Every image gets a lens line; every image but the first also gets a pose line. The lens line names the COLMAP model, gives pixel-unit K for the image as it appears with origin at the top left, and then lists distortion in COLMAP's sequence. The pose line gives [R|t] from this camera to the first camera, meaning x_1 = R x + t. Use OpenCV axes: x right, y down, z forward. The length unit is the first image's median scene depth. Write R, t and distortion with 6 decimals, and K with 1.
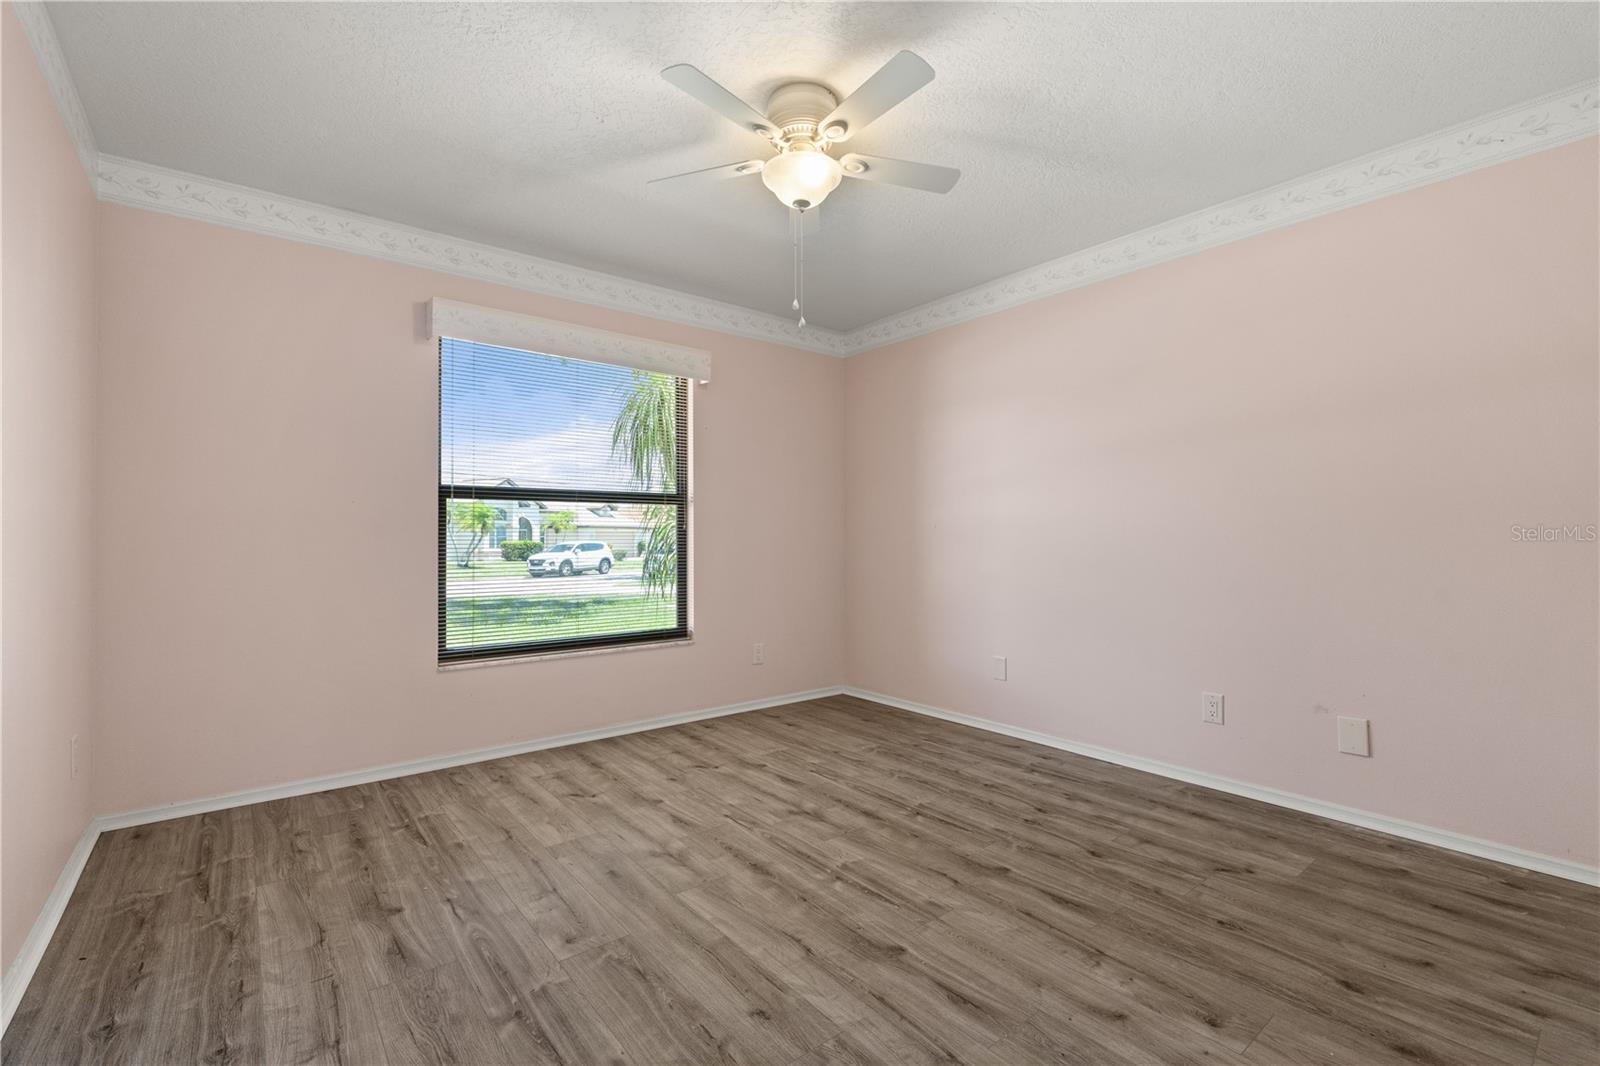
lens RADIAL K [[698.1, 0, 797.7], [0, 698.1, 523.1], [0, 0, 1]] dist [-0.005409, 0.000558]
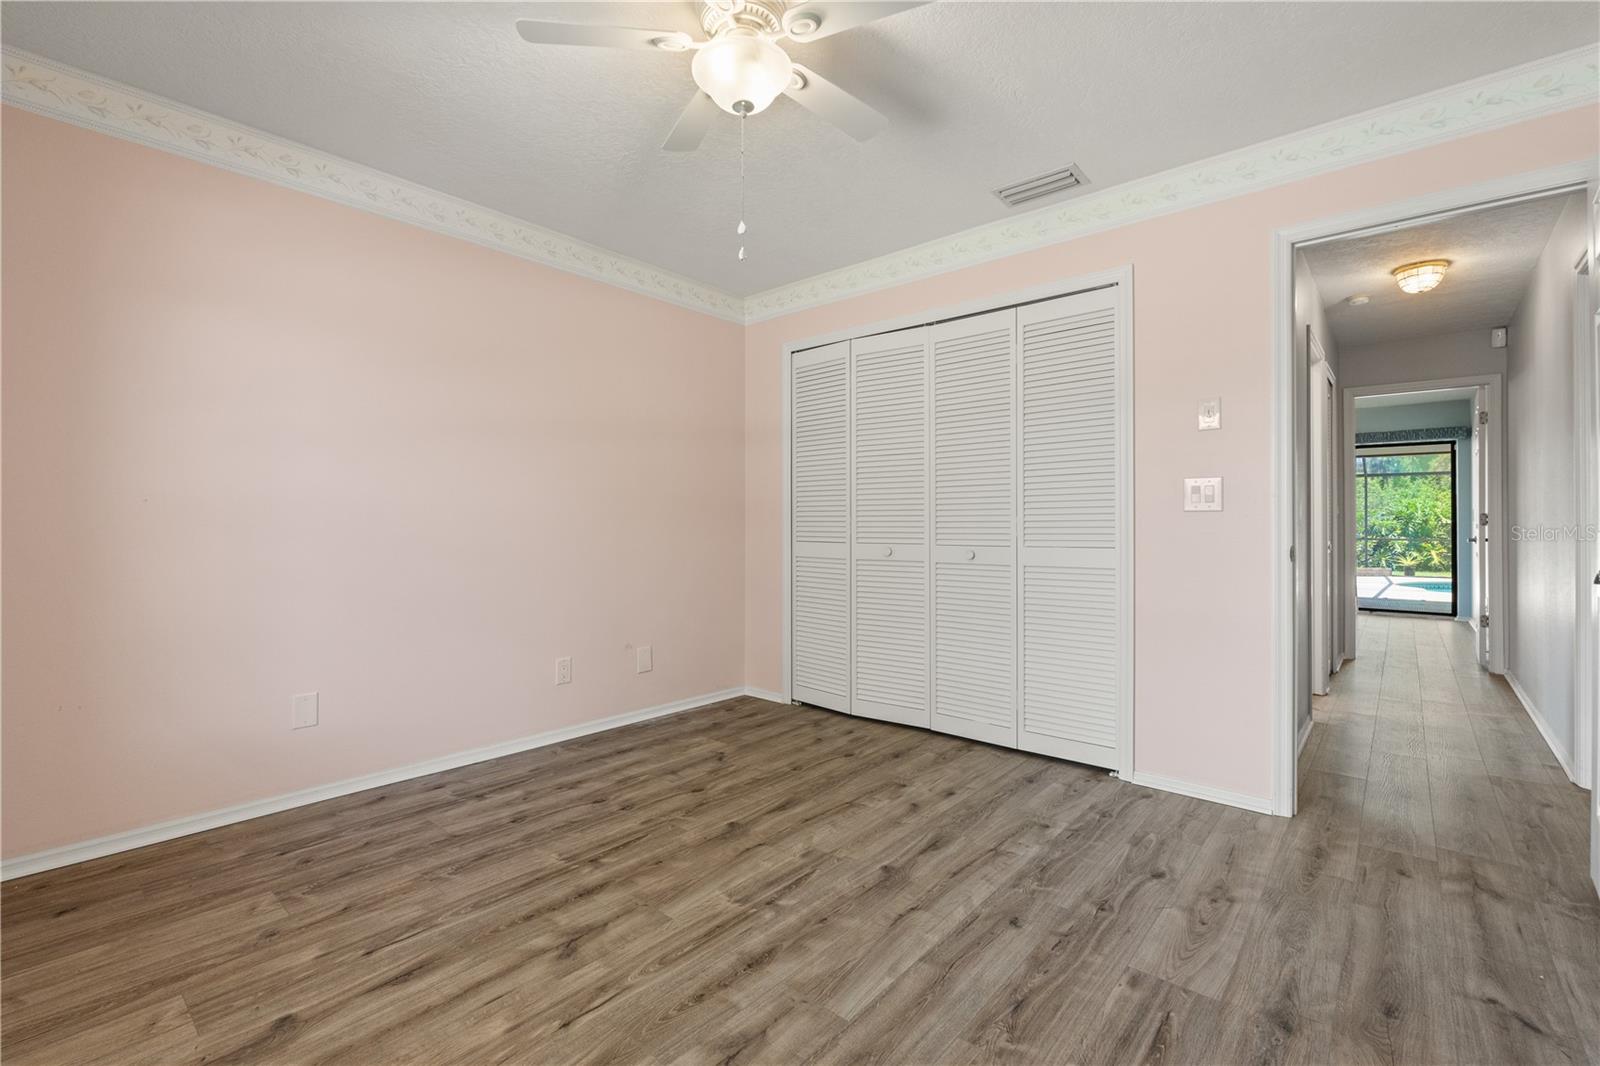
lens RADIAL K [[698.1, 0, 797.7], [0, 698.1, 523.1], [0, 0, 1]] dist [-0.005409, 0.000558]
pose [[-0.175856, 0.002231, 0.984413, -0.742224], [-0.024758, 0.999671, -0.006688, 0.024234], [-0.984105, -0.025548, -0.175742, 1.014935]]
